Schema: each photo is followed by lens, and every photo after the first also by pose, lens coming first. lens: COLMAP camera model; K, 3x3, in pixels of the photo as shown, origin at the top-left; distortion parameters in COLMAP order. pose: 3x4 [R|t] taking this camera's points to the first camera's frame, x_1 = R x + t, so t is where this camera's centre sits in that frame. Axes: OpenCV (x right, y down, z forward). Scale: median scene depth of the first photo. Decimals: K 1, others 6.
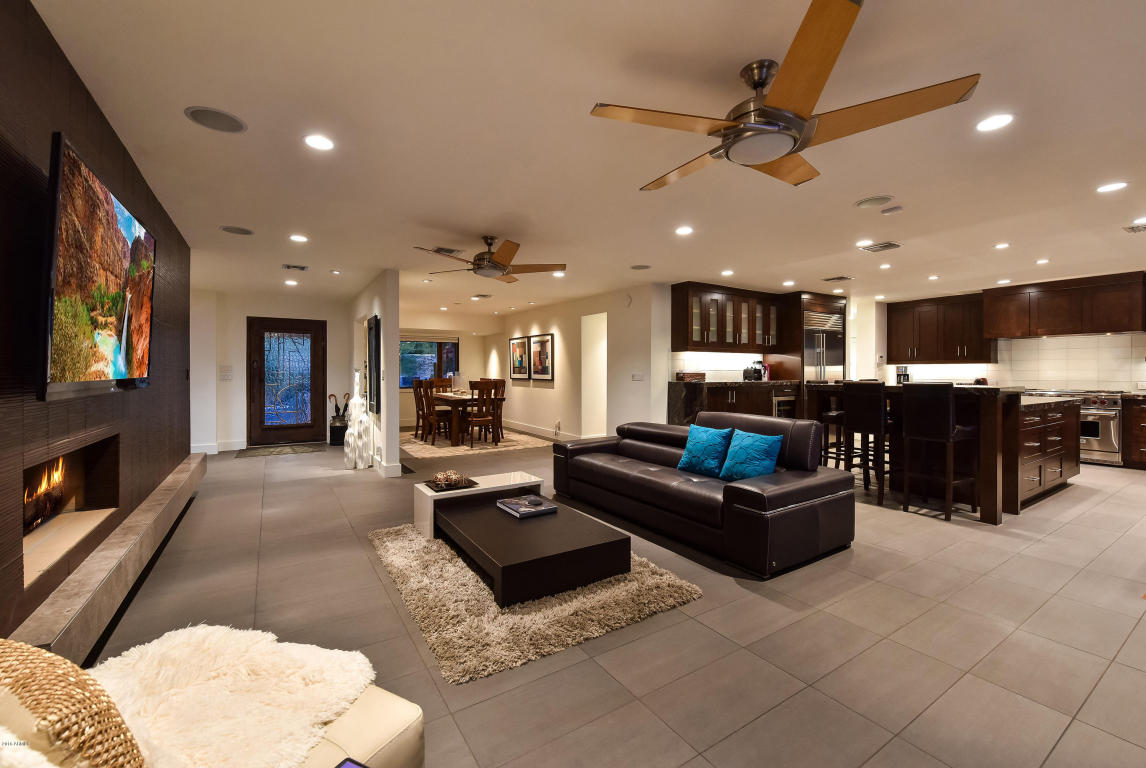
lens RADIAL K [[470.9, 0, 574.4], [0, 470.9, 374.9], [0, 0, 1]] dist [-0.003325, -0.000302]
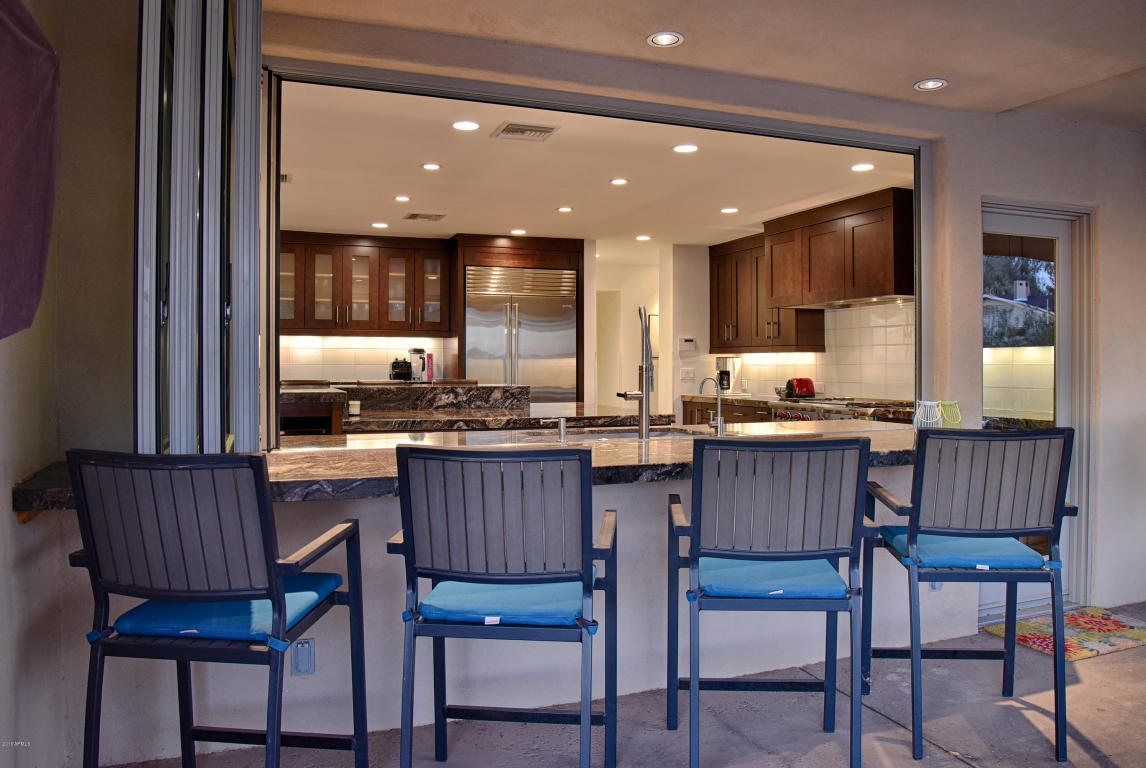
lens RADIAL K [[807.2, 0, 565.3], [0, 807.2, 374.4], [0, 0, 1]] dist [0.002509, 0.000260]
pose [[0.974575, 0.003179, -0.224040, 0.826840], [-0.002686, 0.999993, 0.002506, 0.000944], [0.224046, -0.001841, 0.974577, 0.005095]]
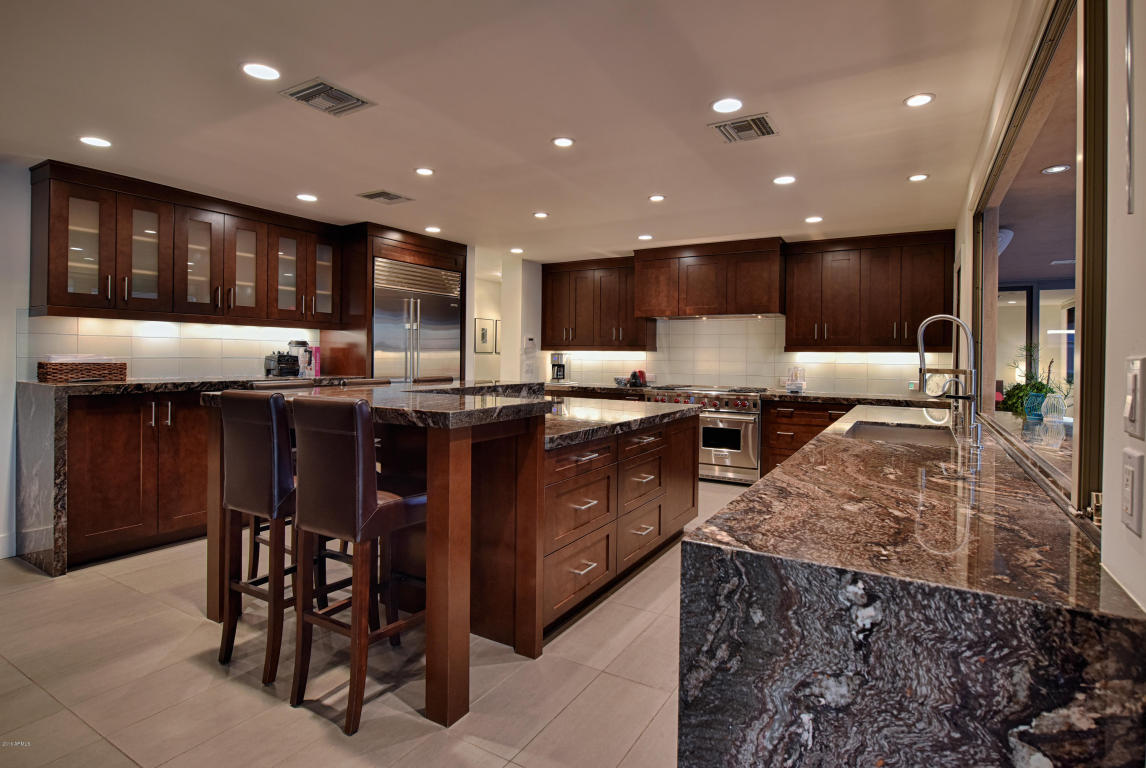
lens RADIAL K [[561.3, 0, 576.8], [0, 561.3, 363.3], [0, 0, 1]] dist [0.001485, -0.000004]
pose [[0.901076, 0.002797, 0.433653, 0.401033], [-0.004271, 0.999988, 0.002425, -0.006253], [-0.433641, -0.004037, 0.901077, 0.247904]]
